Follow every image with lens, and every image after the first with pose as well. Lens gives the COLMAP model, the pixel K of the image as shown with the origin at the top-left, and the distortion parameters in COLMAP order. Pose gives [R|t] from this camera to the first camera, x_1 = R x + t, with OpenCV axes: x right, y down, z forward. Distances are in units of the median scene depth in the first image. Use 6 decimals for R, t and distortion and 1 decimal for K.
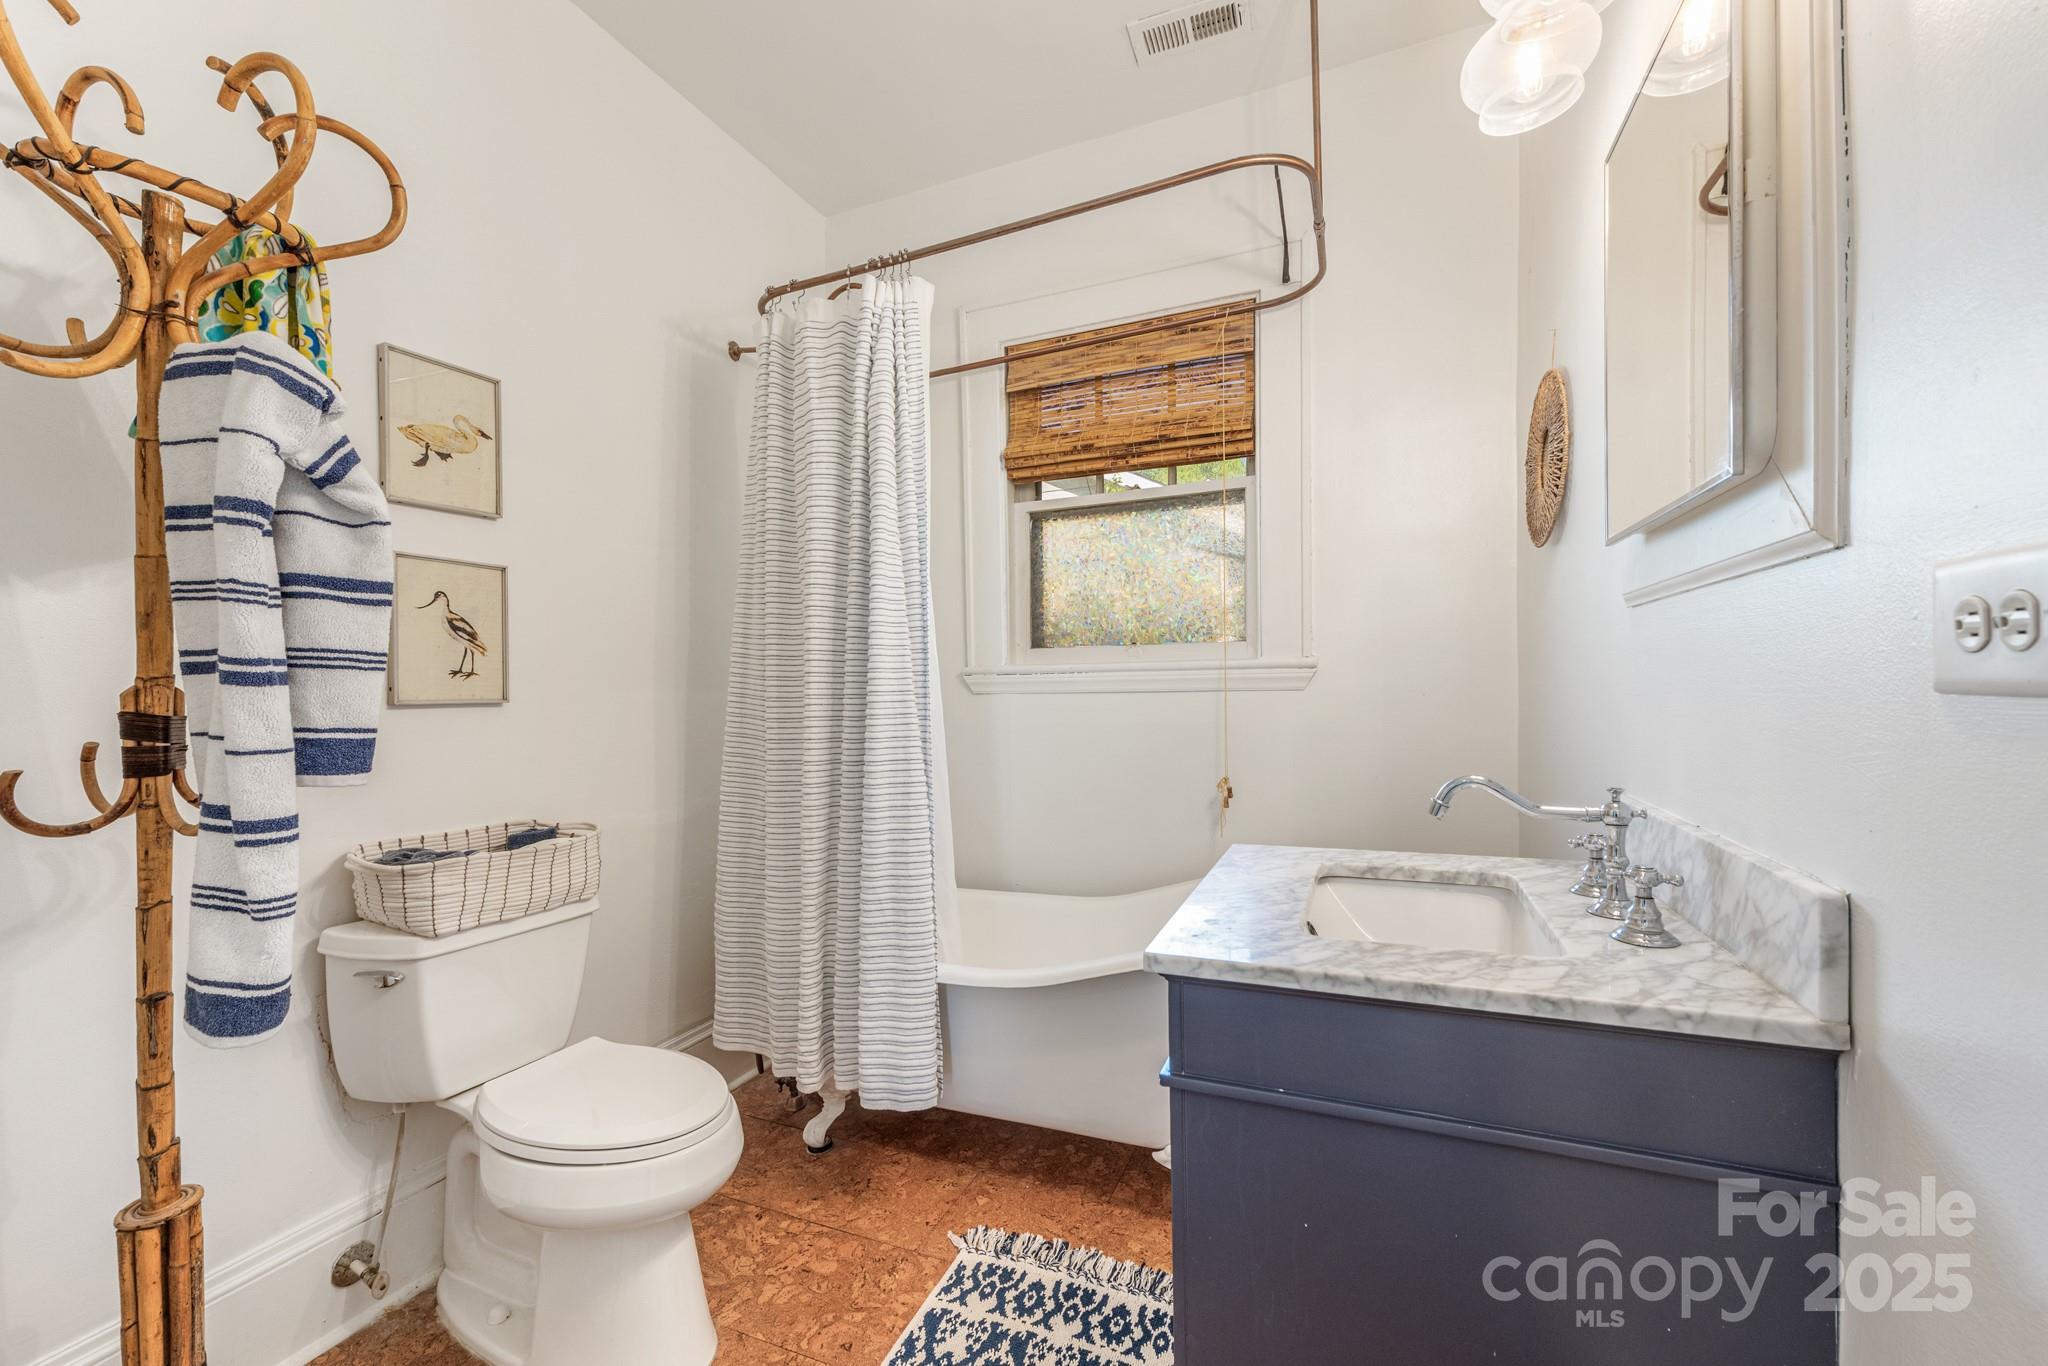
lens RADIAL K [[802.9, 0, 1032.0], [0, 802.9, 683.0], [0, 0, 1]] dist [0.009706, 0.000164]
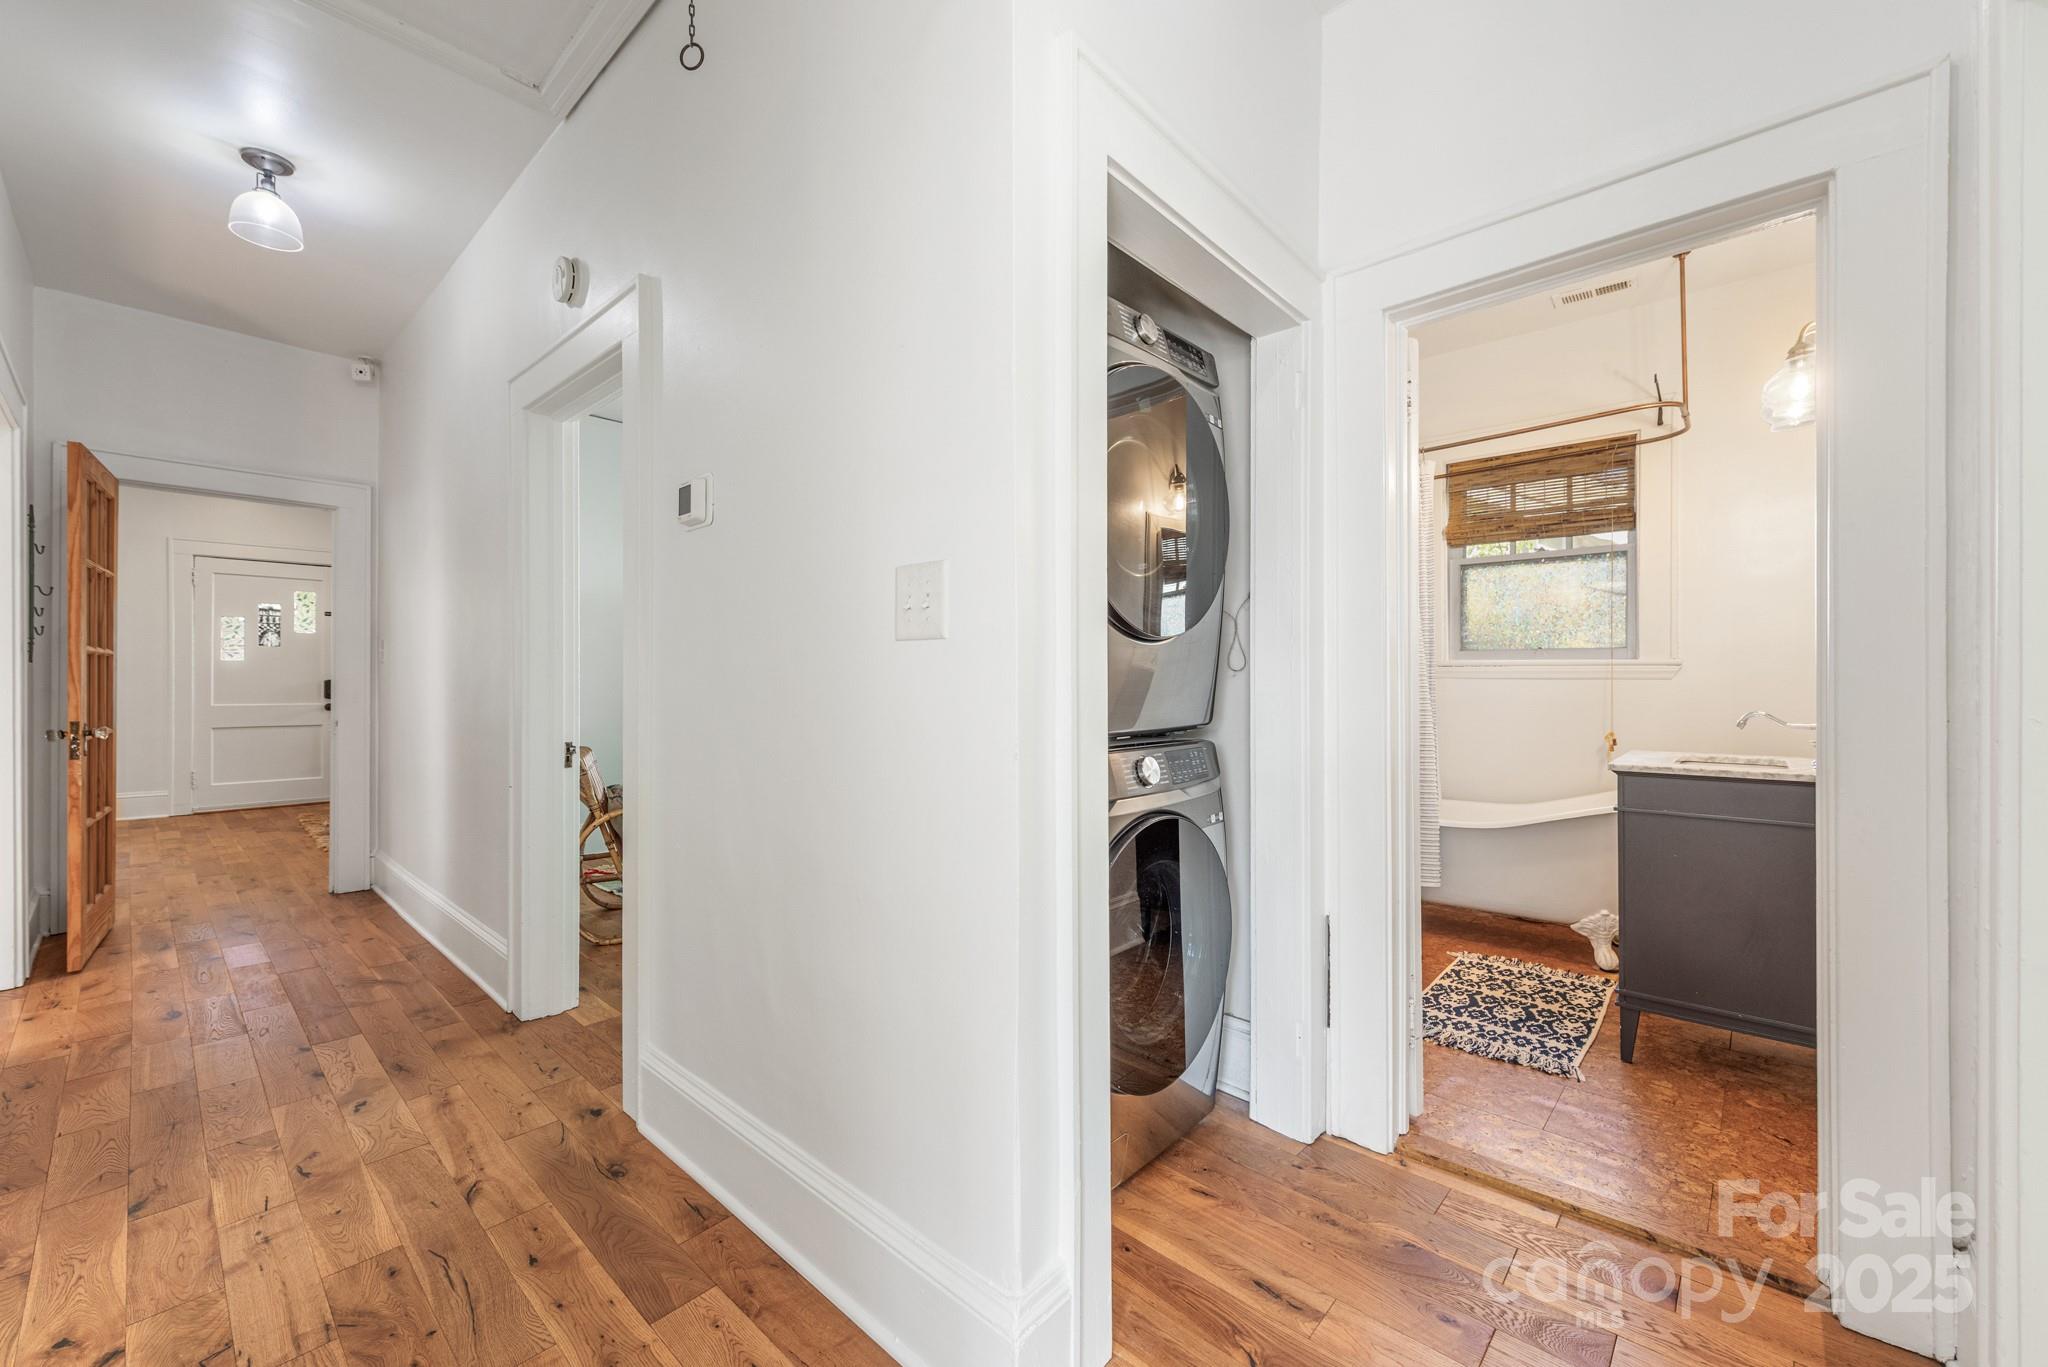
lens RADIAL K [[795.8, 0, 1015.4], [0, 795.8, 671.4], [0, 0, 1]] dist [0.008623, -0.000030]
pose [[0.937607, 0.007366, -0.347620, -0.334562], [-0.007347, 0.999972, 0.001372, 0.001754], [0.347620, 0.001267, 0.937635, -0.951727]]
